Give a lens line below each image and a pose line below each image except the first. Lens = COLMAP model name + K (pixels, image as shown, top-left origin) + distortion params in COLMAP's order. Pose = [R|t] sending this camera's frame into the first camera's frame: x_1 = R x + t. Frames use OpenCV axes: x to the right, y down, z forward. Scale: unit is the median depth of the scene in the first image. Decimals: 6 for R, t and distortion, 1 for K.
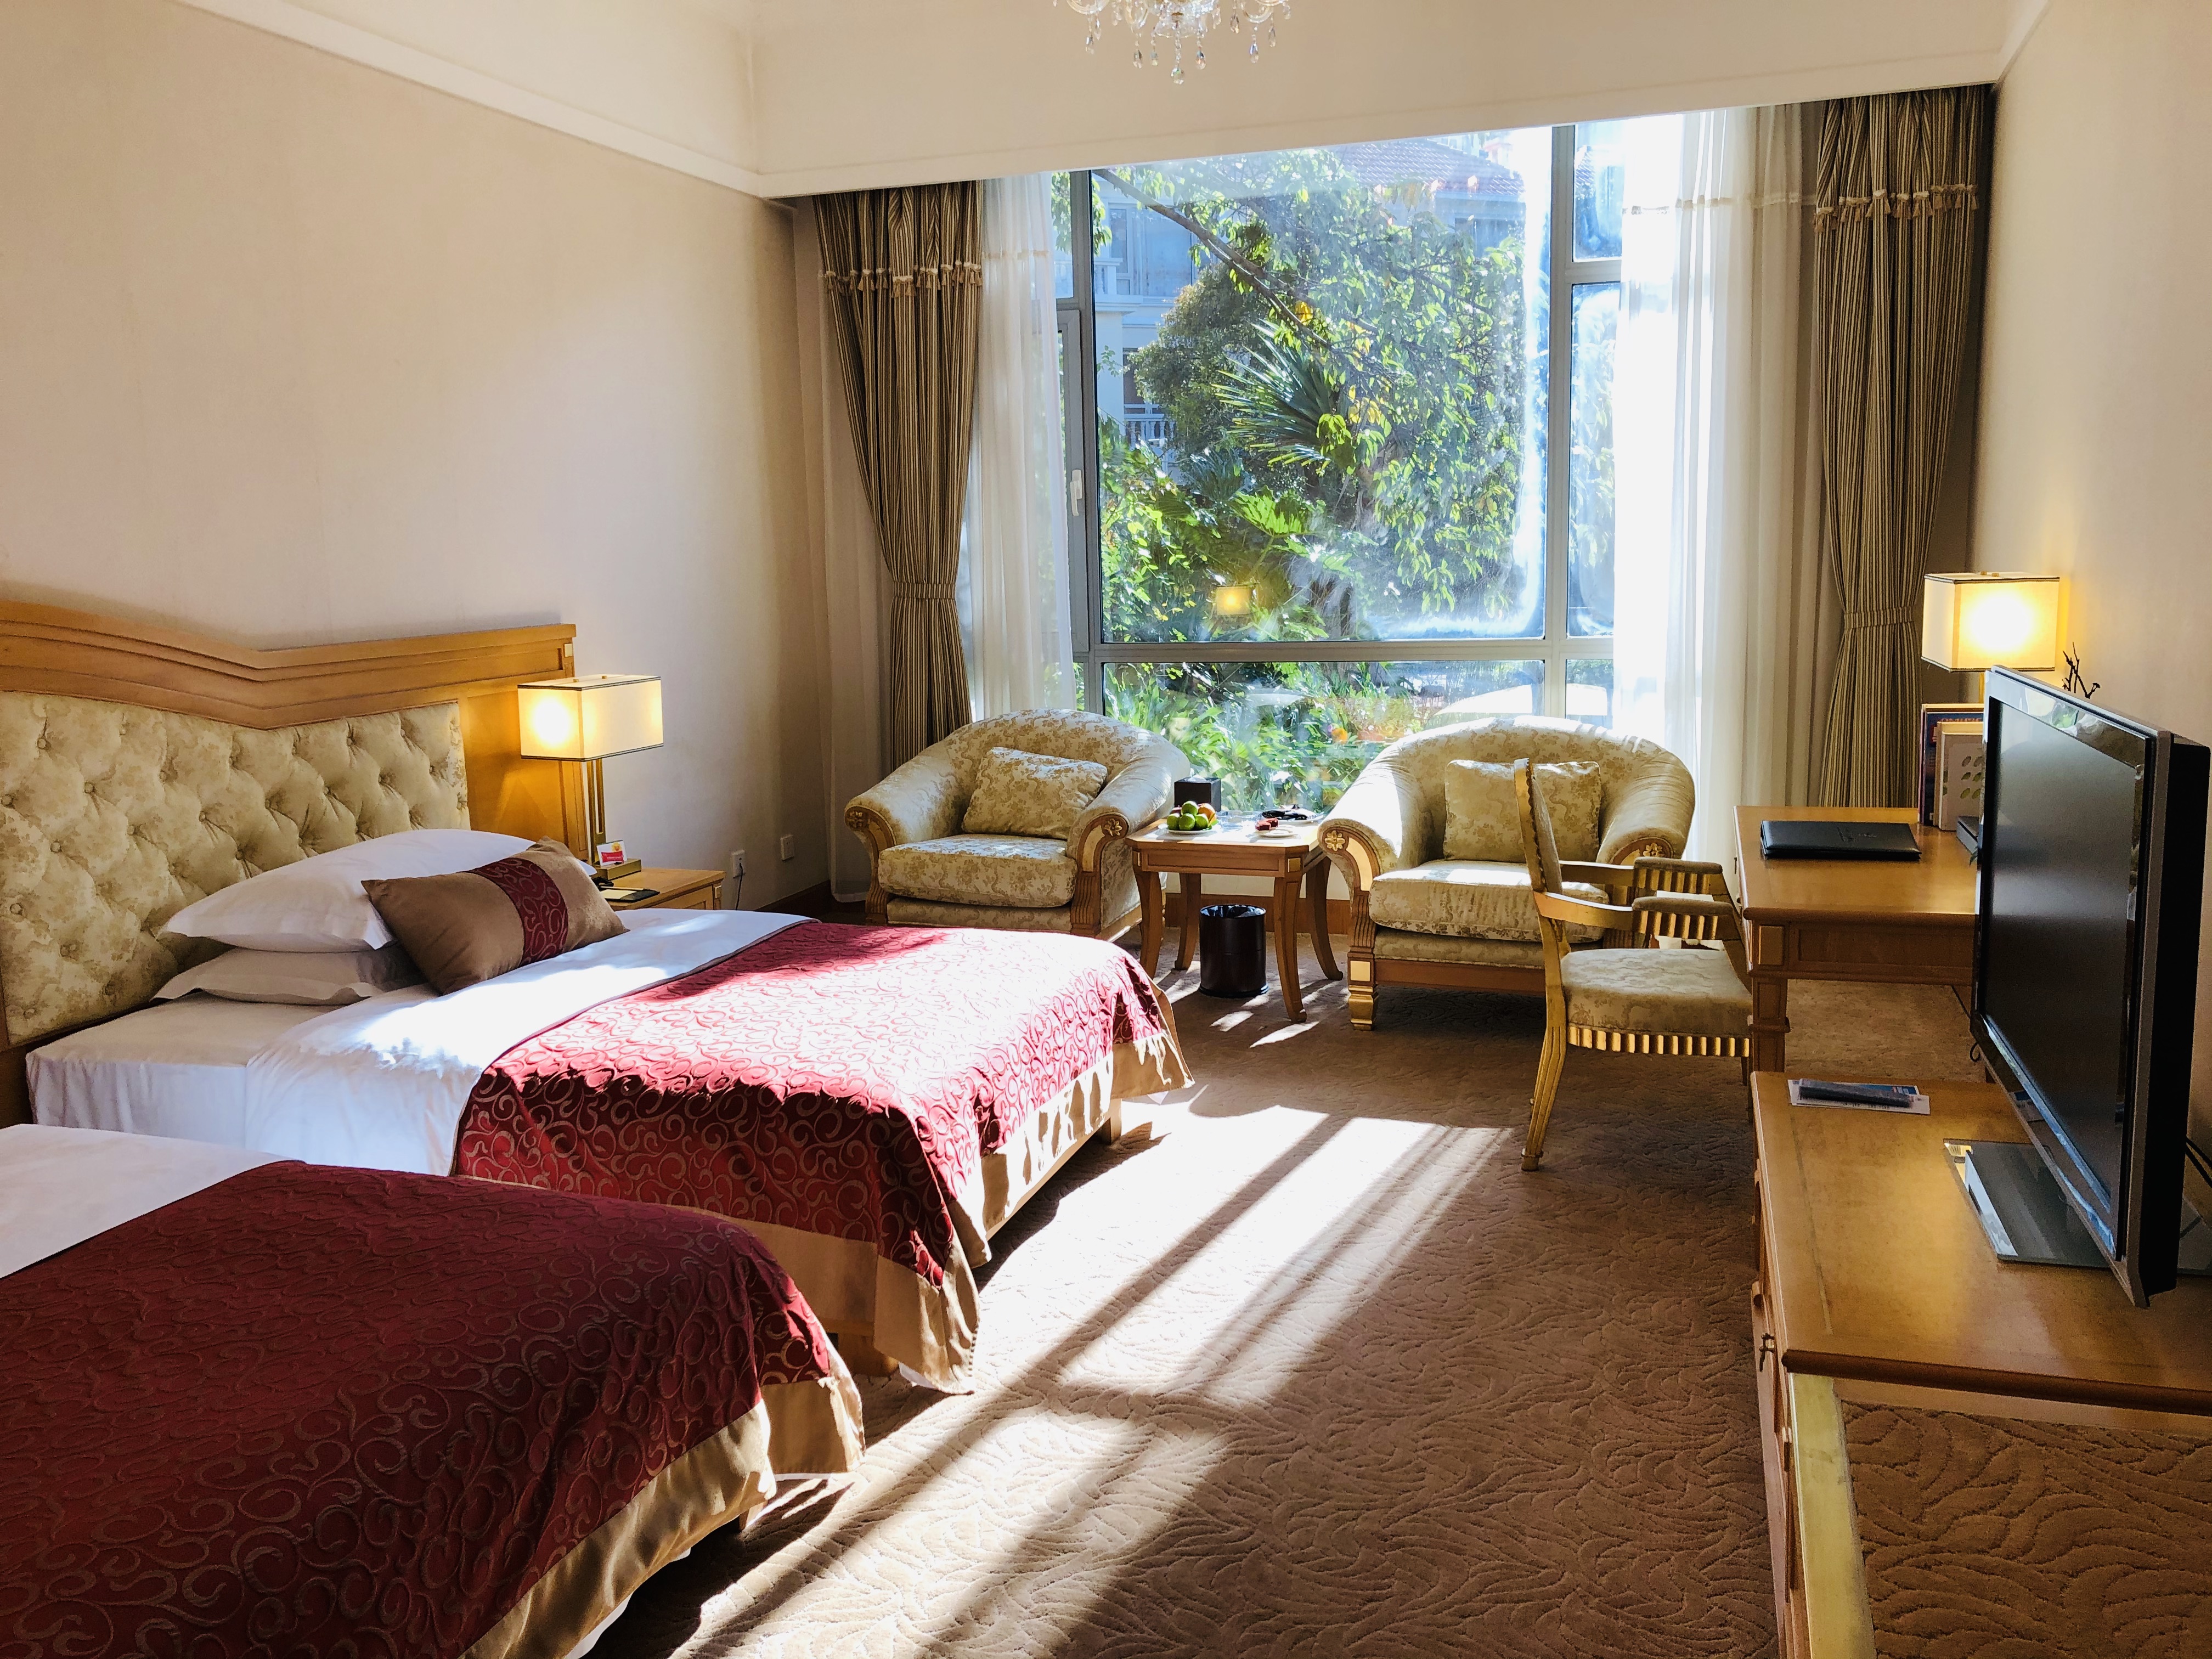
lens RADIAL K [[1801.2, 0, 1106.0], [0, 1801.2, 829.5], [0, 0, 1]] dist [0.026061, -0.000255]
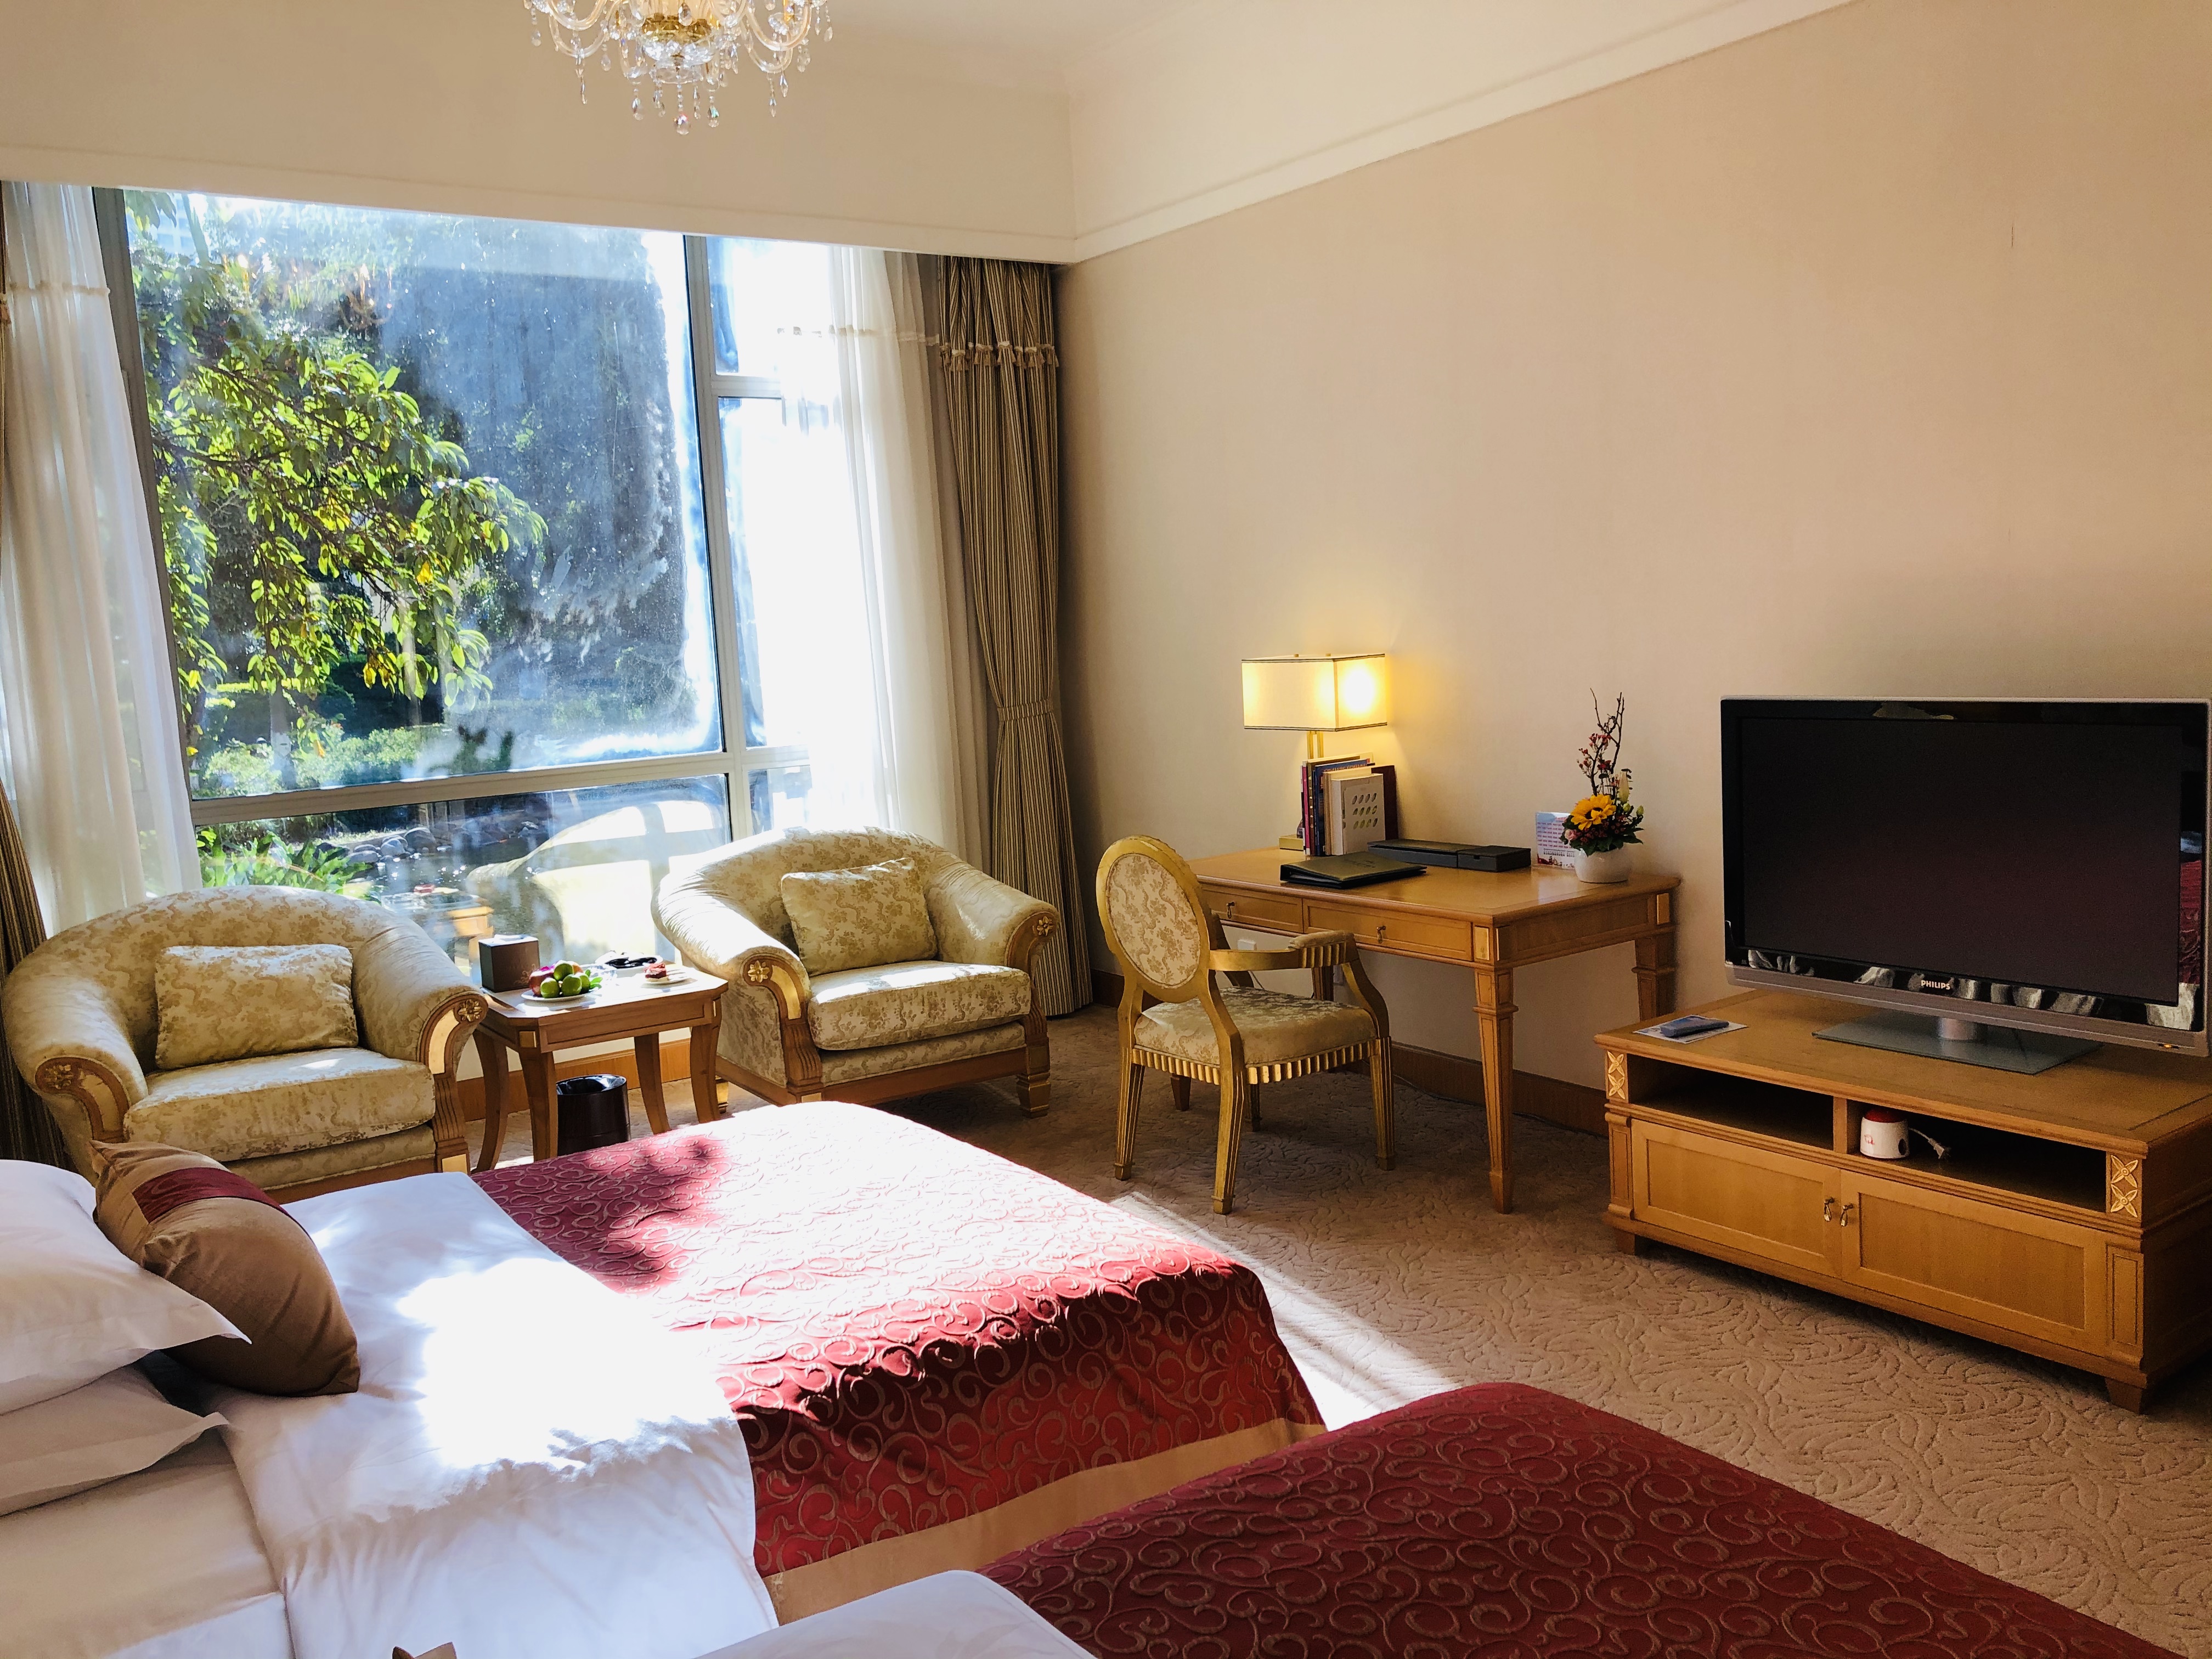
lens RADIAL K [[1798.7, 0, 1106.0], [0, 1798.7, 829.5], [0, 0, 1]] dist [0.158058, -0.301864]
pose [[0.600359, -0.100744, 0.793360, -0.461505], [0.163701, 0.986509, 0.001393, -0.035106], [-0.782797, 0.129038, 0.608751, 0.272469]]
